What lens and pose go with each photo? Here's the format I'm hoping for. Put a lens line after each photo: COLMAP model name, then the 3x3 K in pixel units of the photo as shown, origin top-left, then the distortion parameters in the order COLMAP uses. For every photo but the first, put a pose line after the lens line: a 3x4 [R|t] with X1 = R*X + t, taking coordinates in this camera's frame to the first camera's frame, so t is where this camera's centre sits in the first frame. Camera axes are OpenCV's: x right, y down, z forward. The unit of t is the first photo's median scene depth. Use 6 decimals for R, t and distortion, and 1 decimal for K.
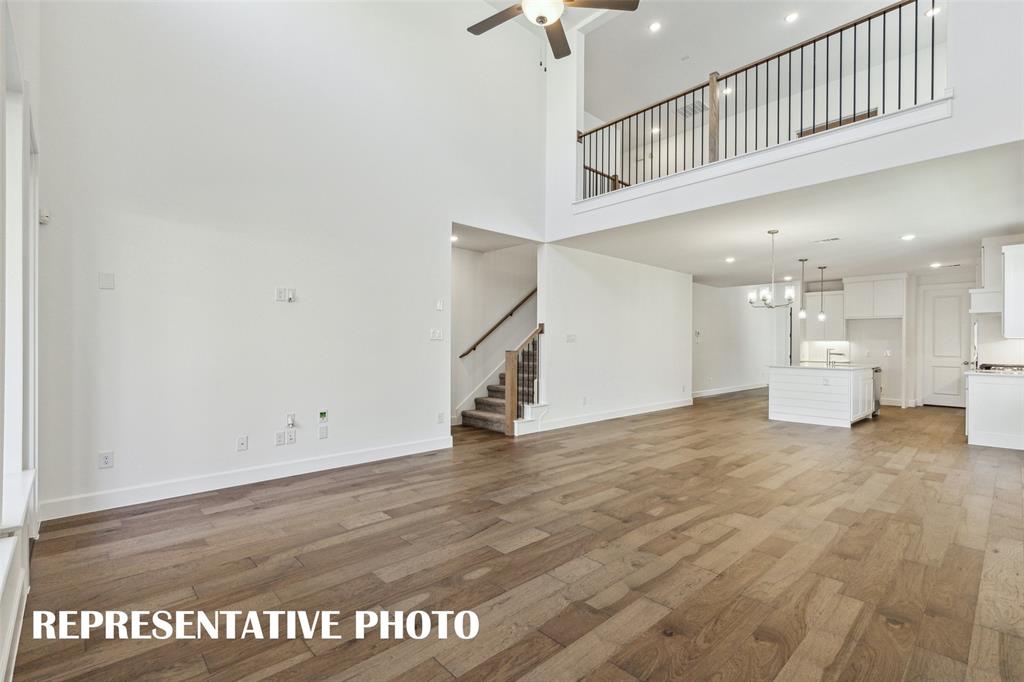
lens RADIAL K [[468.5, 0, 513.6], [0, 468.5, 344.8], [0, 0, 1]] dist [-0.000052, -0.000565]
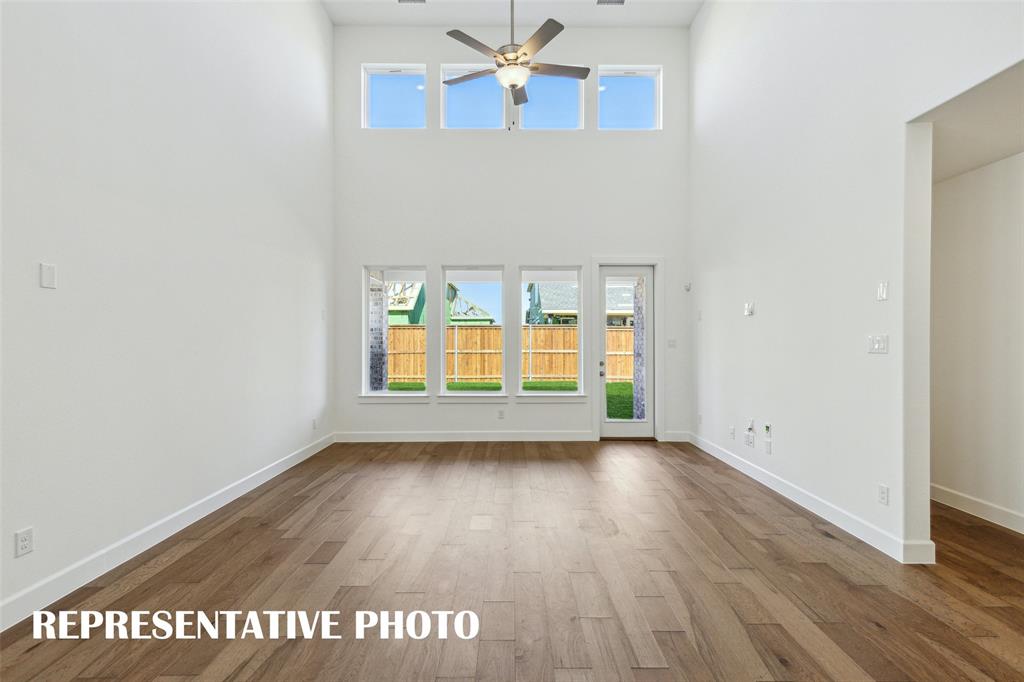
lens RADIAL K [[468.5, 0, 515.7], [0, 468.5, 342.9], [0, 0, 1]] dist [-0.000052, -0.000565]
pose [[-0.679018, -0.000380, -0.734121, 1.154233], [-0.005341, 0.999976, 0.004422, -0.049551], [0.734102, 0.006924, -0.679004, 2.243286]]
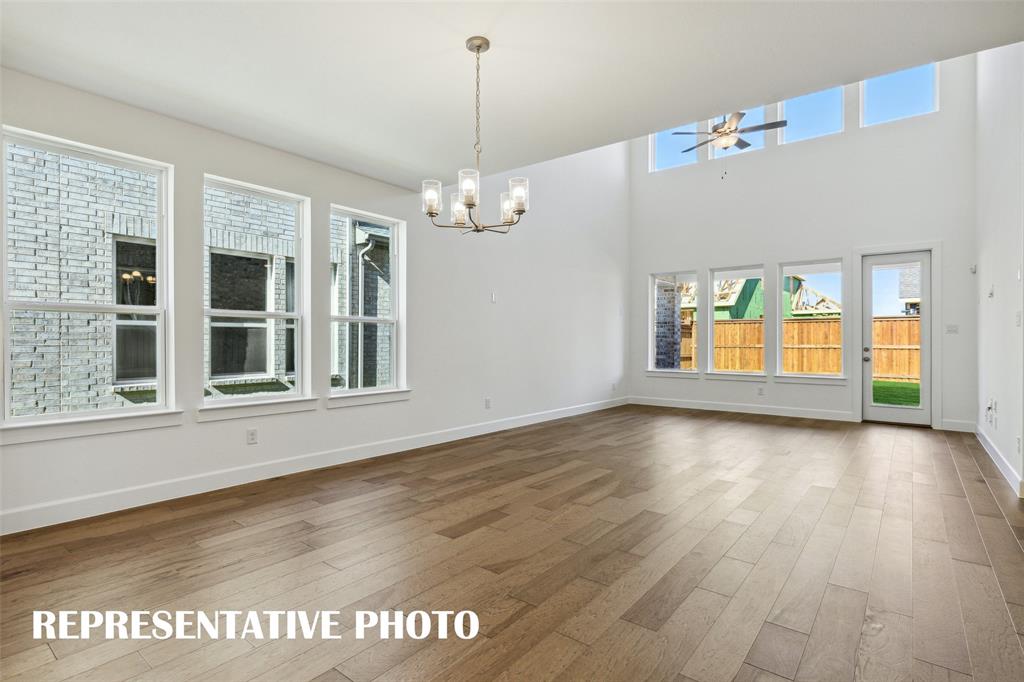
lens RADIAL K [[514.8, 0, 513.0], [0, 514.8, 342.3], [0, 0, 1]] dist [0.001148, 0.000409]
pose [[-0.989164, -0.006494, -0.146673, 1.367508], [-0.007312, 0.999961, 0.005034, 0.026725], [0.146634, 0.006052, -0.989172, 3.387257]]
